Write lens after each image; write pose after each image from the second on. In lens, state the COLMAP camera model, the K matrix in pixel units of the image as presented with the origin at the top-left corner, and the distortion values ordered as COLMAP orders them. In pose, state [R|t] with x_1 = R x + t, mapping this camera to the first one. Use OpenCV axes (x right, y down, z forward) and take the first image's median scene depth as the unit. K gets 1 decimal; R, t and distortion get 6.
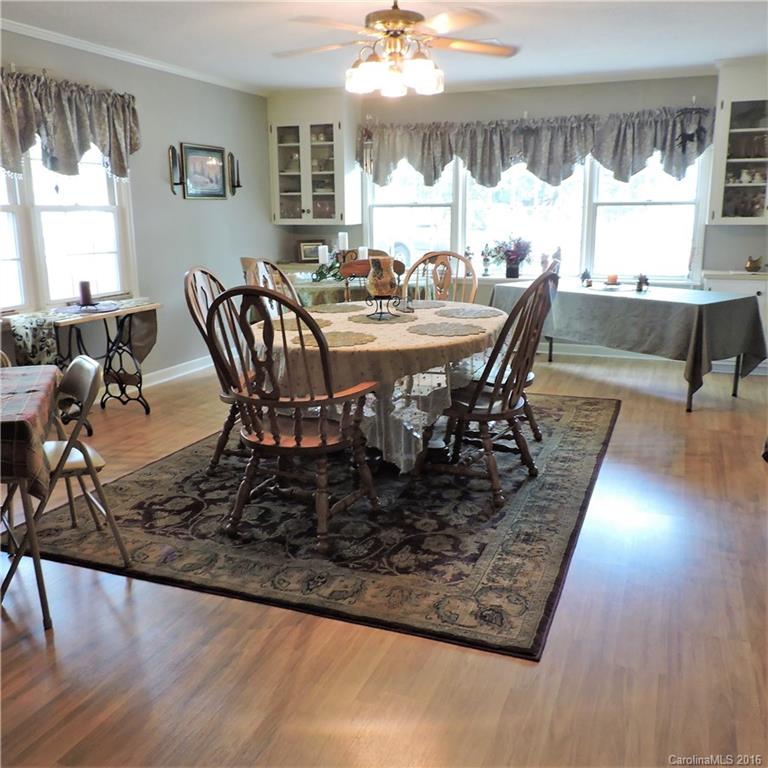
lens RADIAL K [[737.4, 0, 384.0], [0, 737.4, 384.0], [0, 0, 1]] dist [-0.013775, -0.032253]
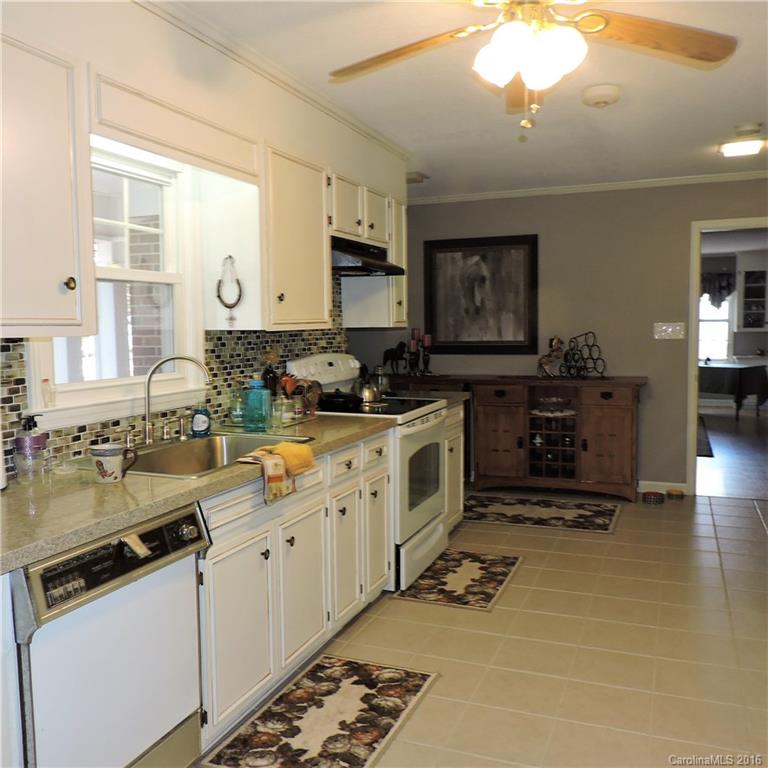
lens RADIAL K [[737.4, 0, 384.0], [0, 737.4, 384.0], [0, 0, 1]] dist [-0.013775, -0.032253]
pose [[0.999998, -0.002012, -0.000602, -0.487546], [0.001899, 0.988660, -0.150157, 0.207631], [0.000897, 0.150156, 0.988662, -0.894292]]
